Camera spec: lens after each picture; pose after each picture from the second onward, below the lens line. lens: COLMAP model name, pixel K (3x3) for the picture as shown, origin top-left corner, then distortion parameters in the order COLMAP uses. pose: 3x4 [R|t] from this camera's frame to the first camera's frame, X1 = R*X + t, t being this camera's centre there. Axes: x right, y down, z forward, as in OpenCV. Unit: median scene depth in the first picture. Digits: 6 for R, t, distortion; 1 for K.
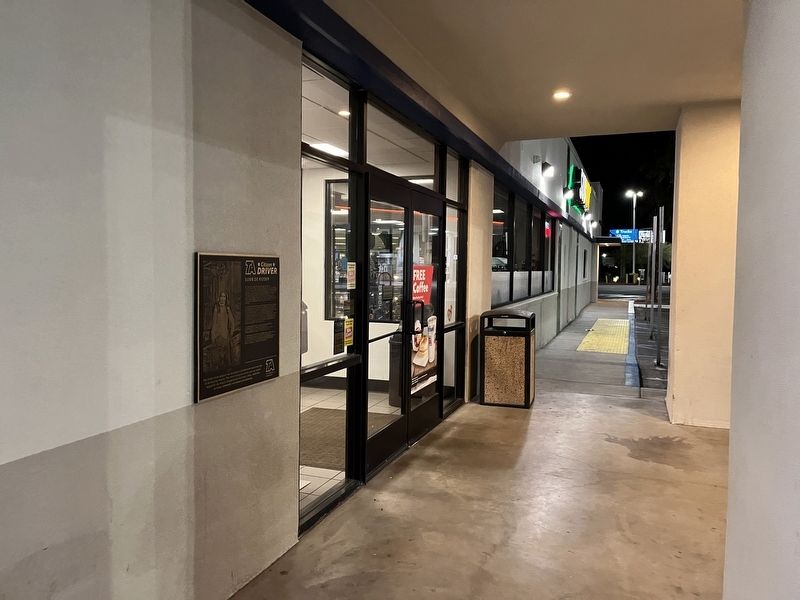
lens RADIAL K [[599.2, 0, 401.4], [0, 599.2, 295.2], [0, 0, 1]] dist [0.014881, -0.008546]
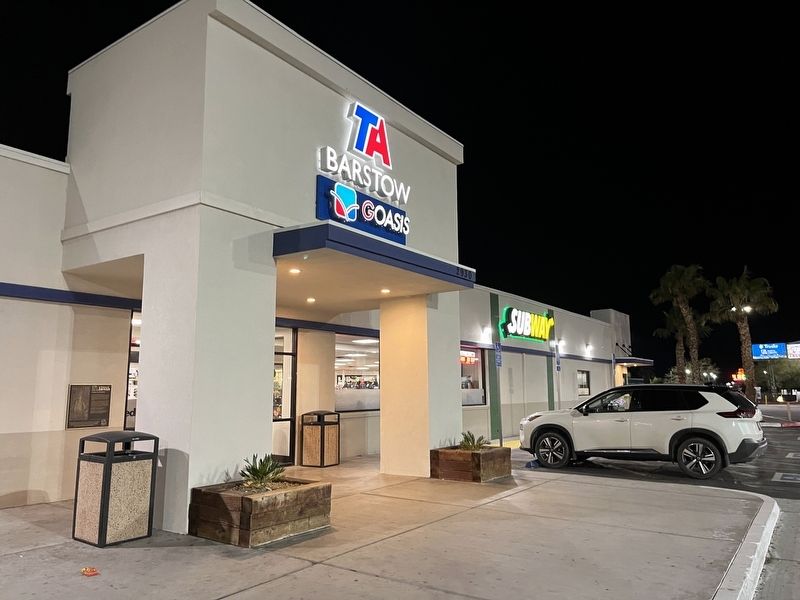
lens RADIAL K [[599.2, 0, 396.1], [0, 599.2, 301.6], [0, 0, 1]] dist [0.014881, -0.008546]
pose [[0.970828, -0.046532, -0.235217, 2.043281], [0.000943, 0.981721, -0.190321, 0.107853], [0.239774, 0.184547, 0.953127, -1.699095]]
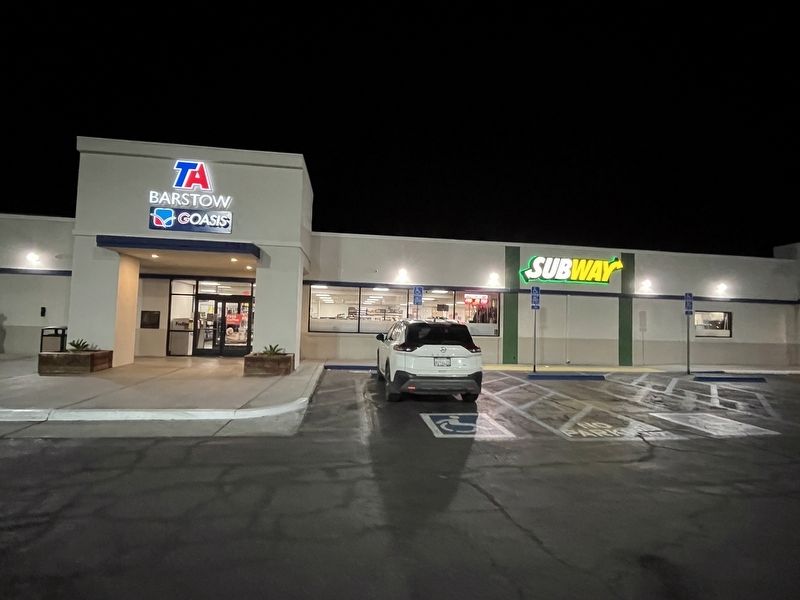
lens RADIAL K [[377.1, 0, 400.7], [0, 377.1, 298.4], [0, 0, 1]] dist [-0.012101, -0.000131]
pose [[0.490207, -0.044598, -0.870465, 5.464212], [-0.065407, 0.993992, -0.087761, -0.013355], [0.869149, 0.099956, 0.484344, 1.433365]]
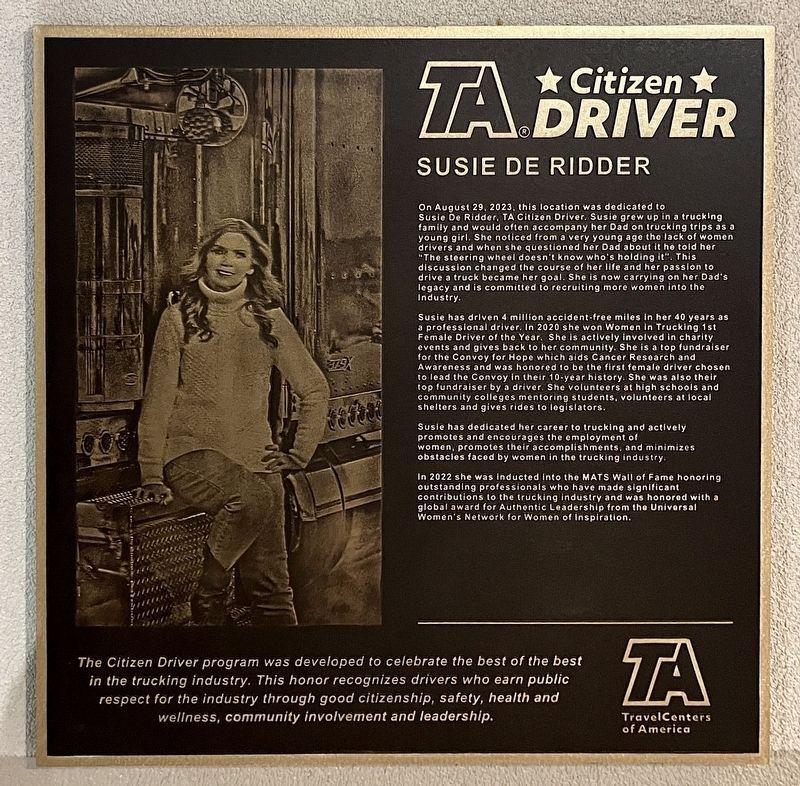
lens RADIAL K [[833.8, 0, 400.0], [0, 833.8, 392.1], [0, 0, 1]] dist [0.022568, 0.000000]
pose [[0.360197, -0.006076, -0.932857, -0.024719], [-0.034272, 0.999218, -0.019742, 0.048255], [0.932247, 0.039082, 0.359707, 0.908001]]
